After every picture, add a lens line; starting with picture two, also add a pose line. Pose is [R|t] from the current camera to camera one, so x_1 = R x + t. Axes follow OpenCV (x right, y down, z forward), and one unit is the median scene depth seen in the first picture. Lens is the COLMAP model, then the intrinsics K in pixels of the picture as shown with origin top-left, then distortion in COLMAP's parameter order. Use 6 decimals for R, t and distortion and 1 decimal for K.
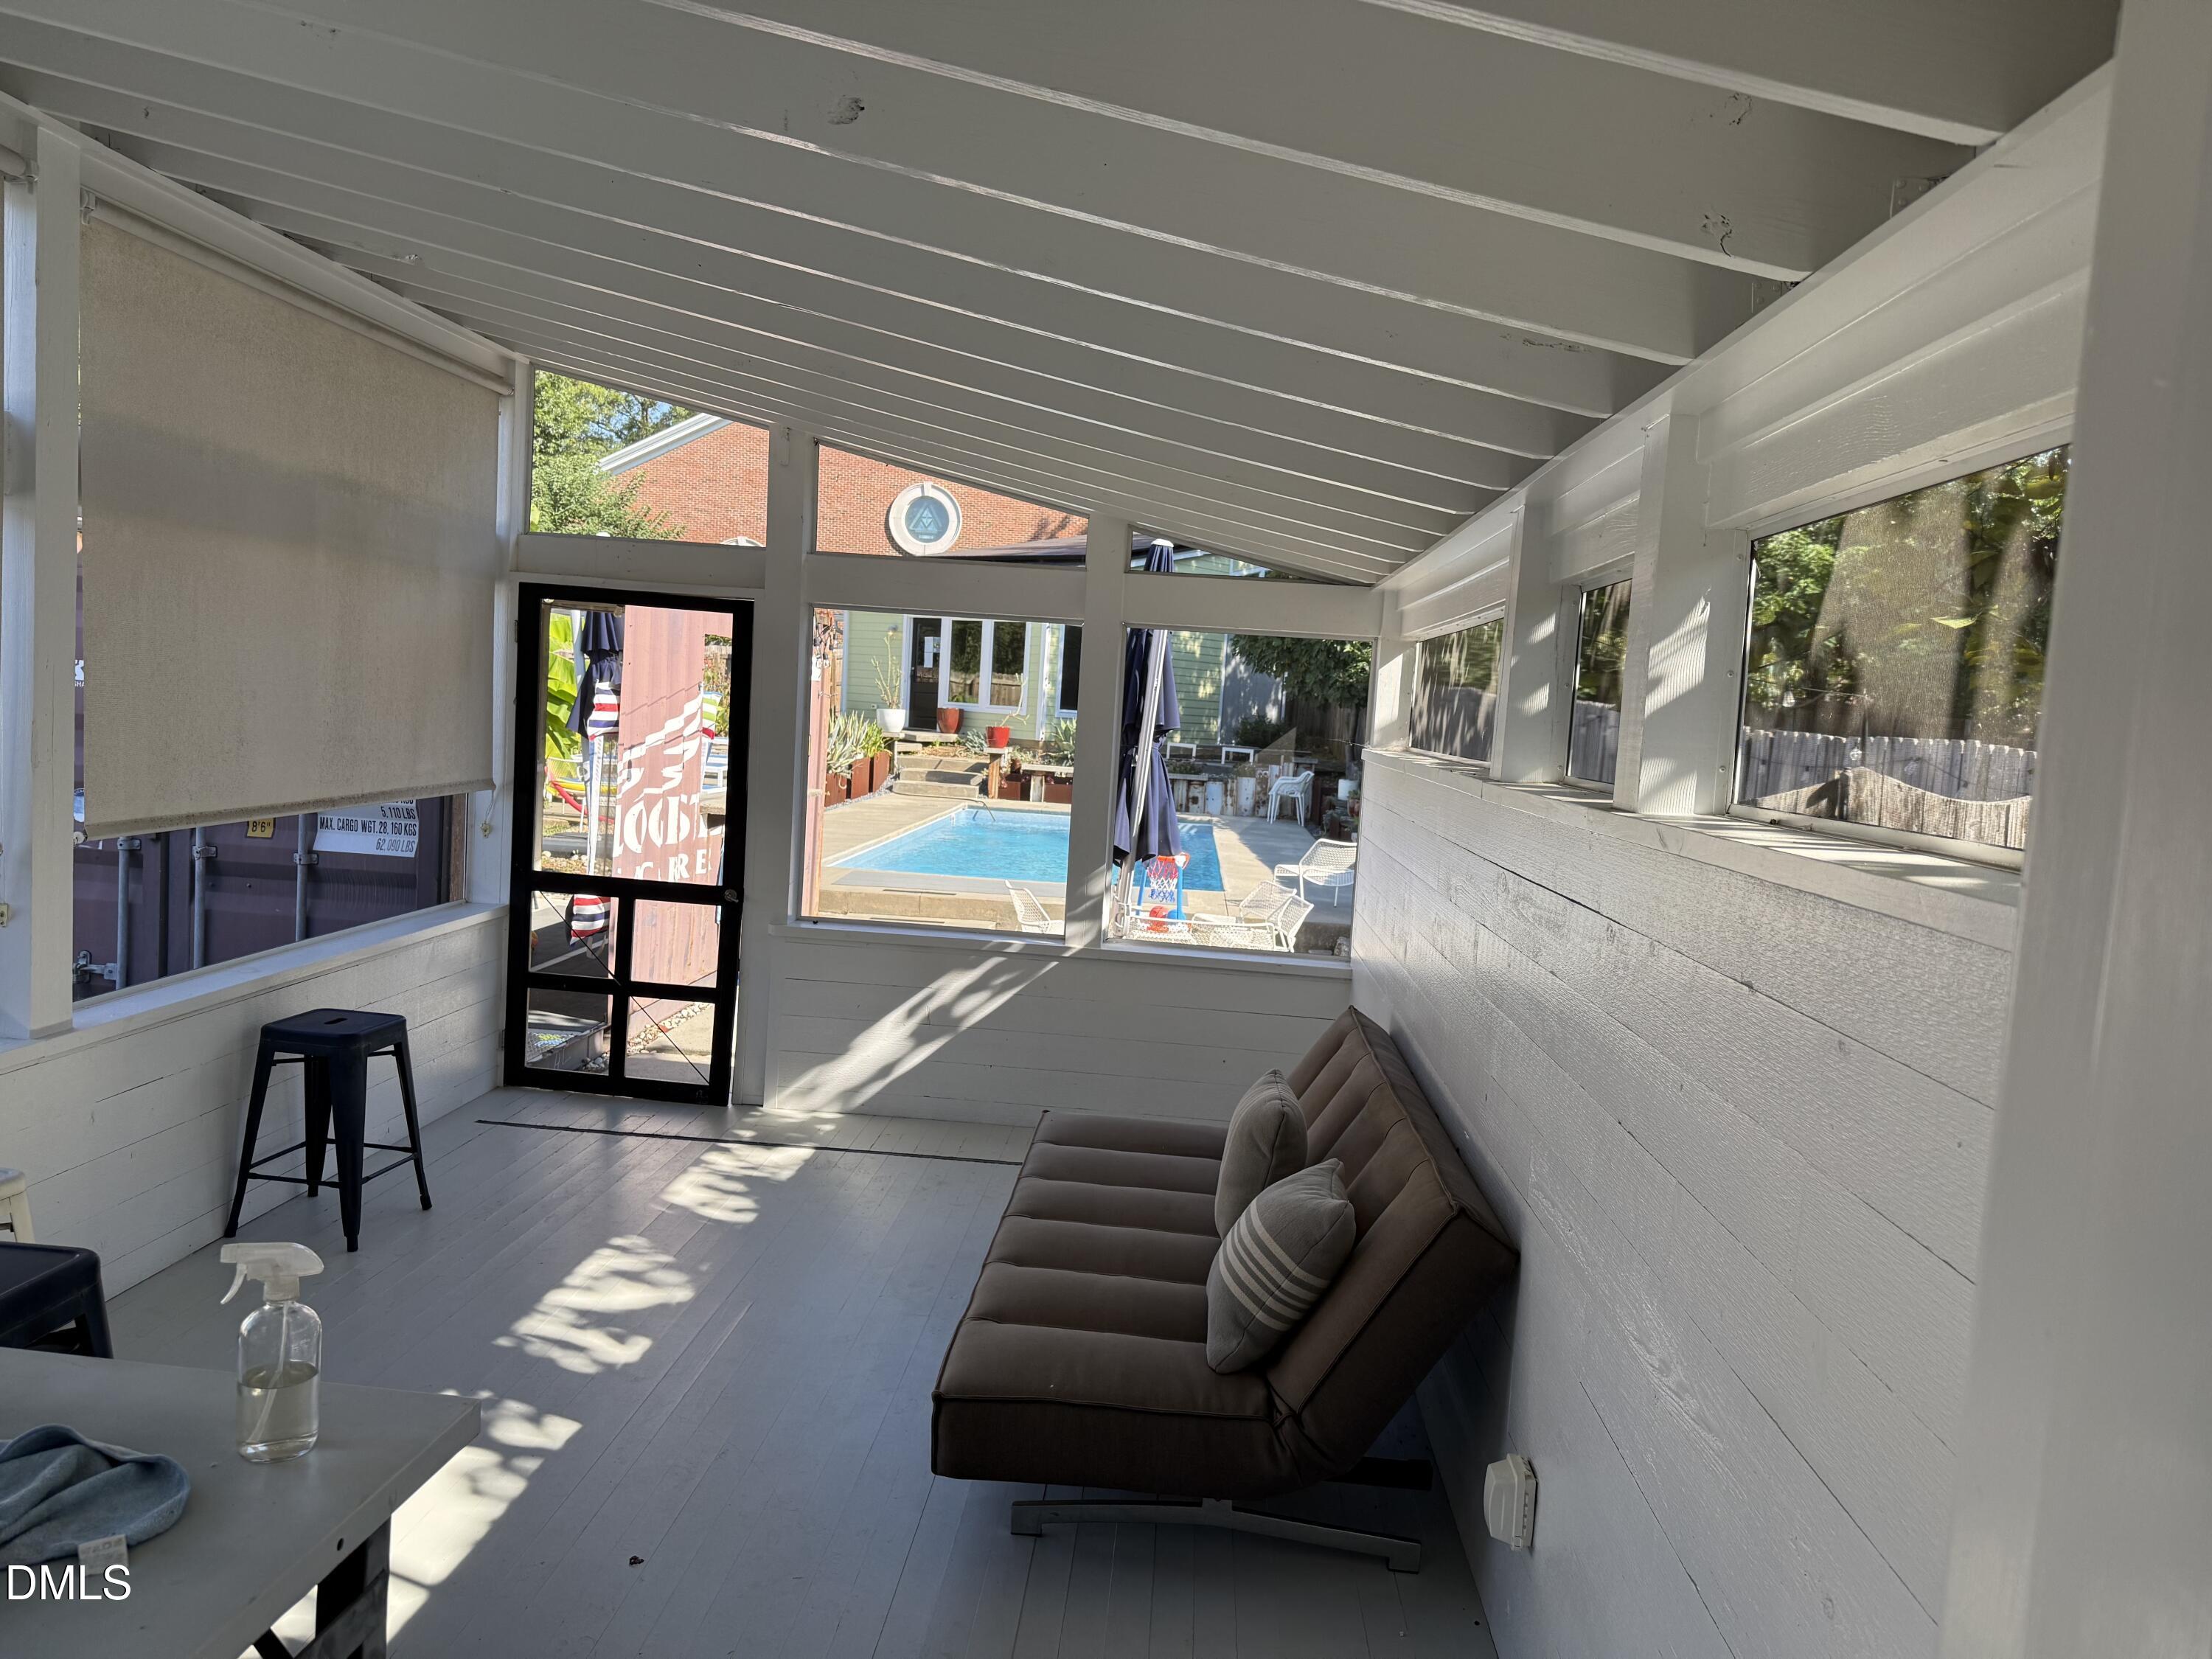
lens RADIAL K [[1535.0, 0, 1106.0], [0, 1535.0, 829.5], [0, 0, 1]] dist [0.204791, -0.447639]
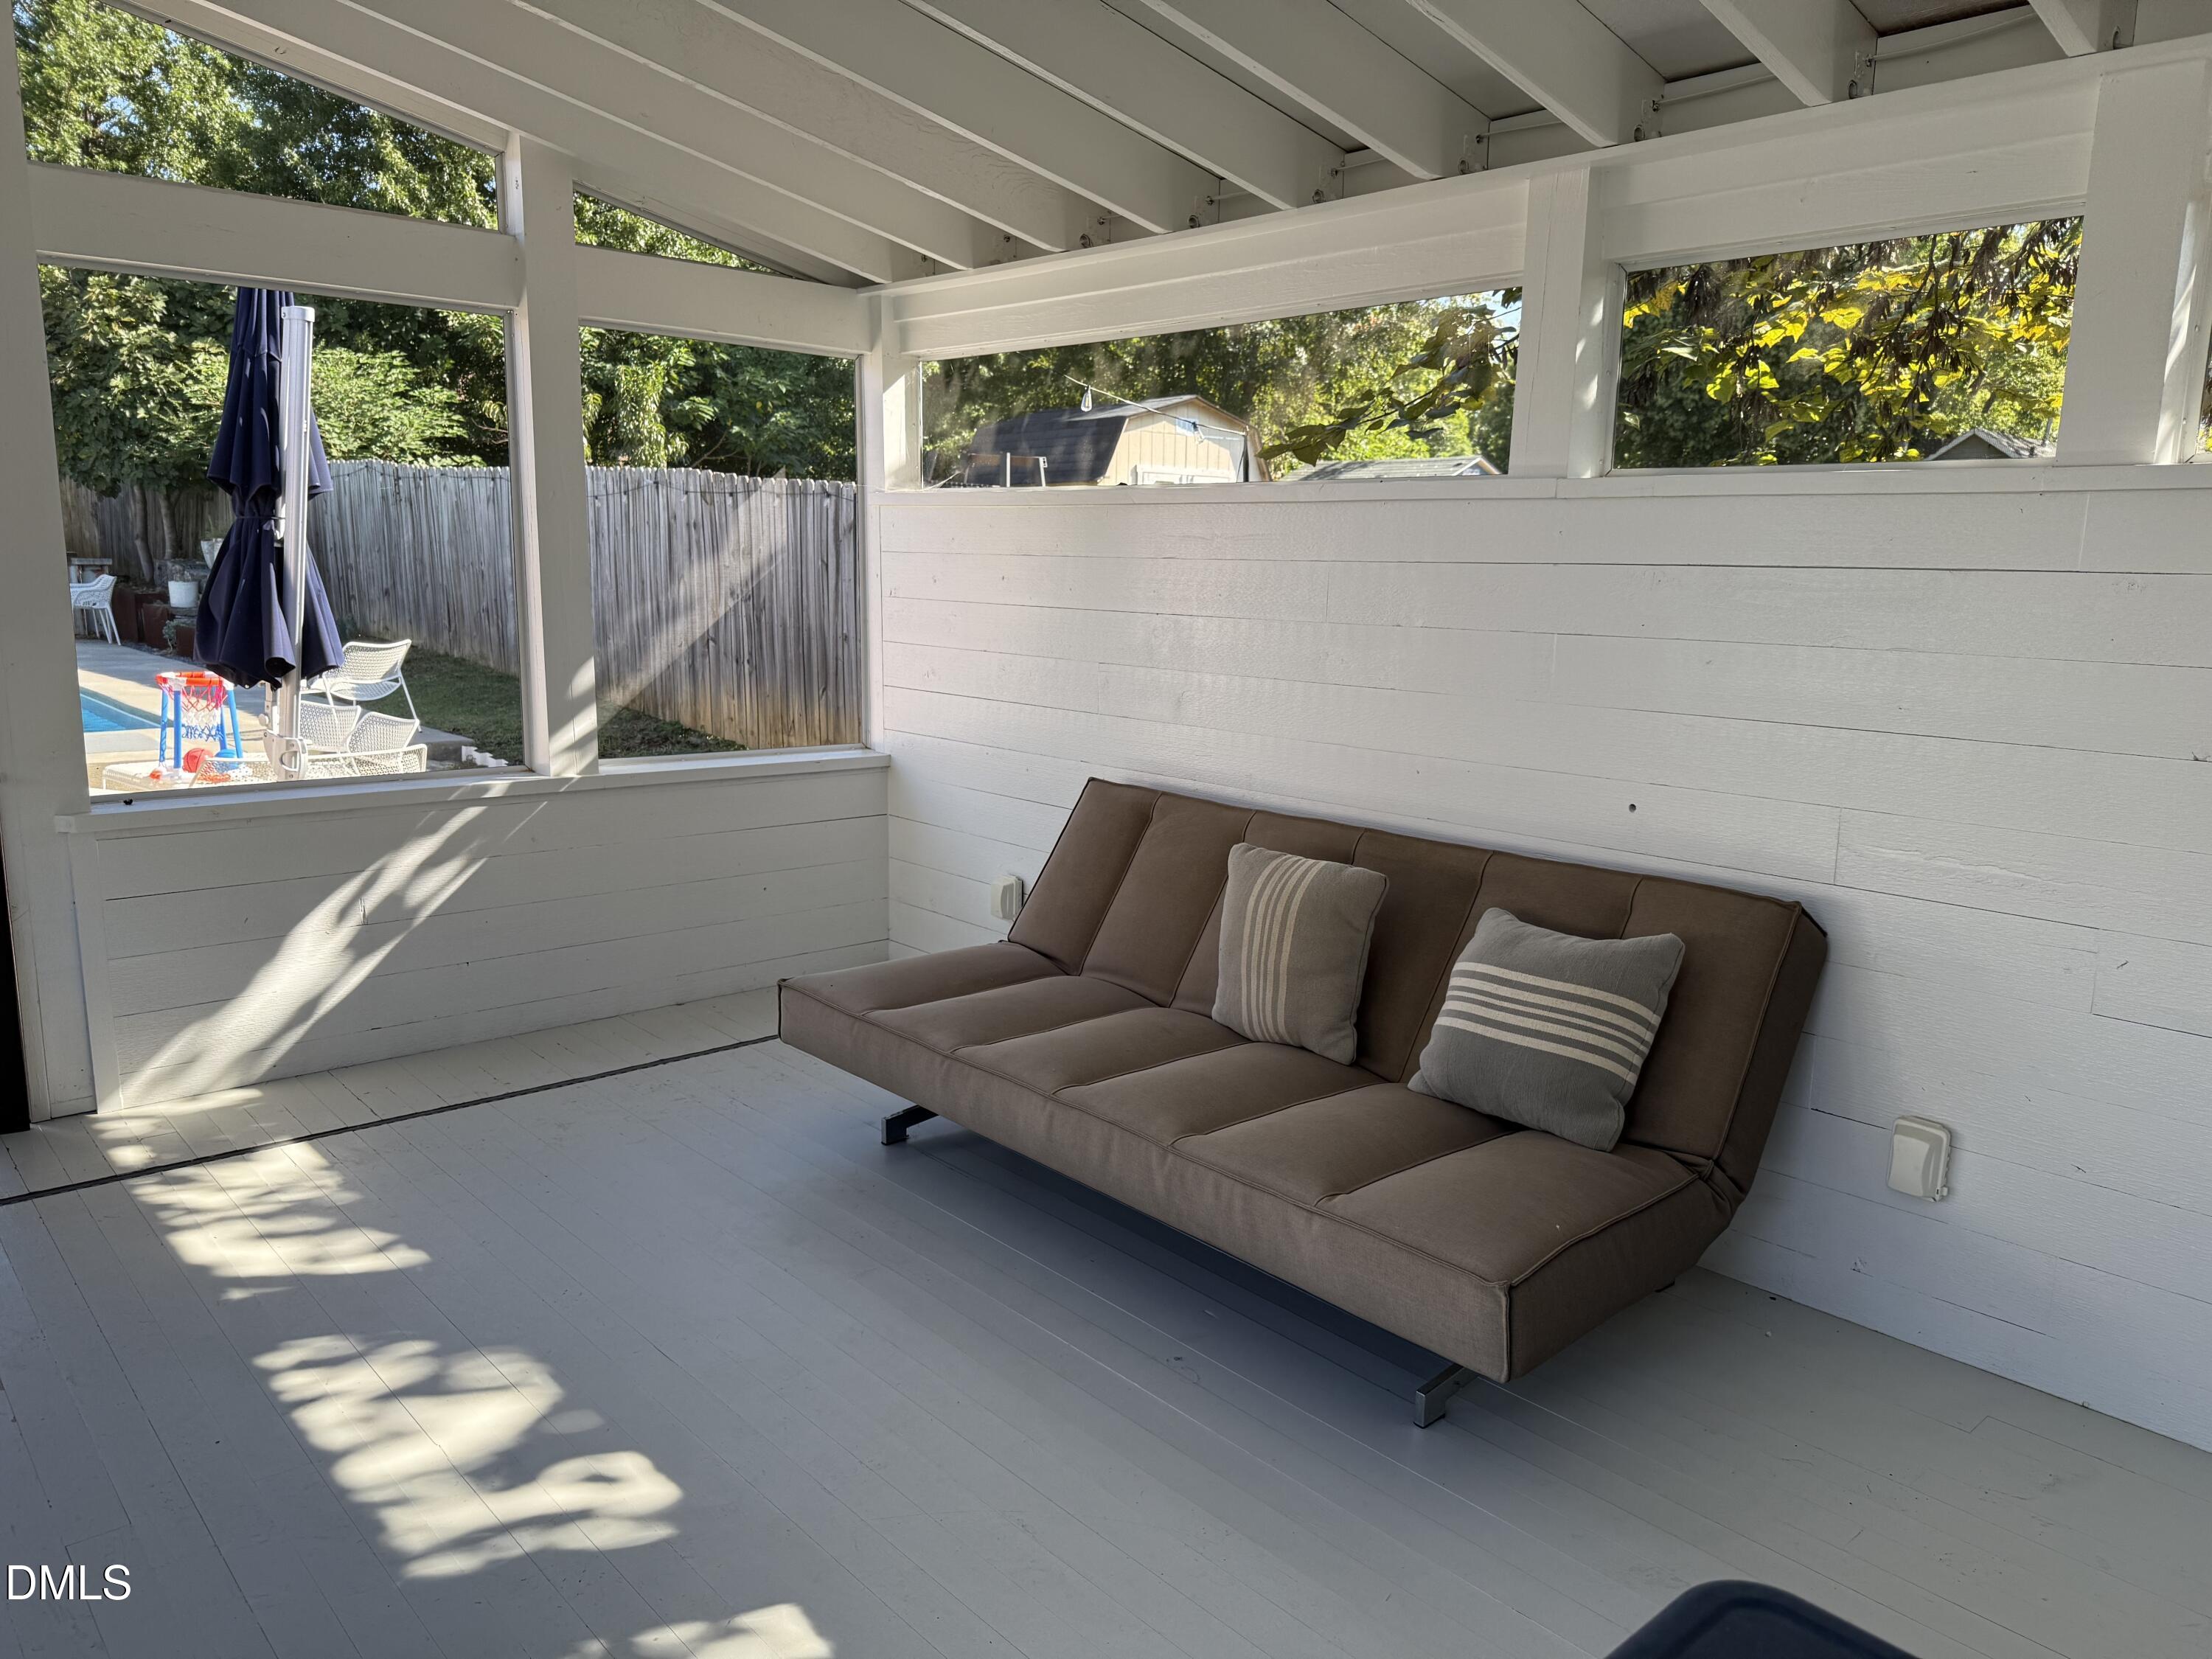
lens RADIAL K [[1572.6, 0, 1106.0], [0, 1572.6, 829.5], [0, 0, 1]] dist [-0.001411, -0.000972]
pose [[0.695515, -0.170739, 0.697930, -0.369320], [0.078937, 0.983634, 0.161969, 0.000490], [-0.714162, -0.057559, 0.697610, 0.304972]]
